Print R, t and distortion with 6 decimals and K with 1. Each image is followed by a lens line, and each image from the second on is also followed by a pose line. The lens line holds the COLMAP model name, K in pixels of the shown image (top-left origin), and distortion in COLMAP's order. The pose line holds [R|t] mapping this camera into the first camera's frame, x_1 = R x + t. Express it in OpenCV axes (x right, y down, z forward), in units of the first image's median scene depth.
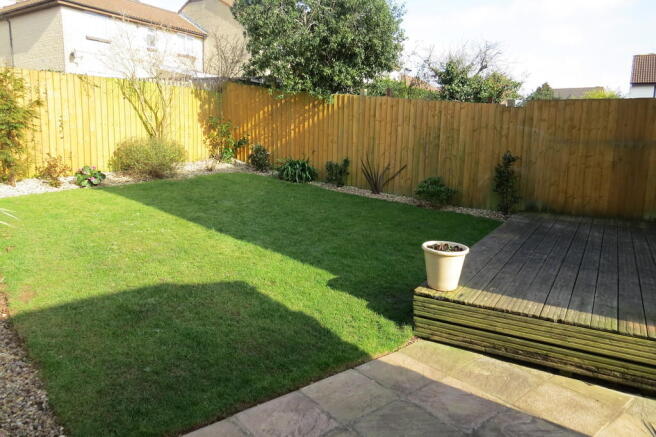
lens RADIAL K [[461.8, 0, 328.0], [0, 461.8, 218.5], [0, 0, 1]] dist [-0.011984, -0.000071]
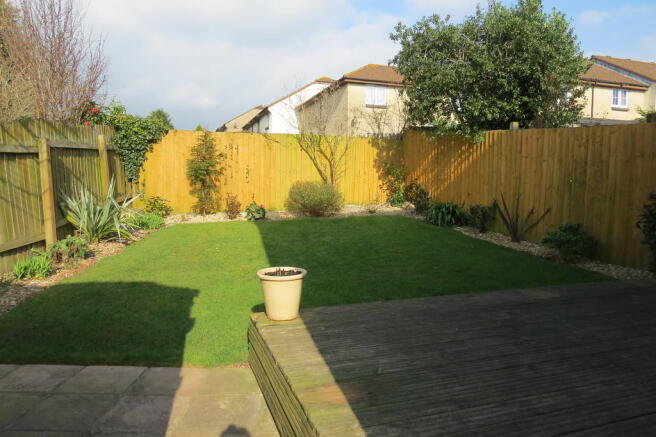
lens RADIAL K [[461.8, 0, 328.0], [0, 461.8, 218.5], [0, 0, 1]] dist [-0.011984, -0.000071]
pose [[0.777746, 0.027902, -0.627959, 0.374071], [-0.103316, 0.991102, -0.083923, 0.009896], [0.620030, 0.130149, 0.773708, 0.136325]]
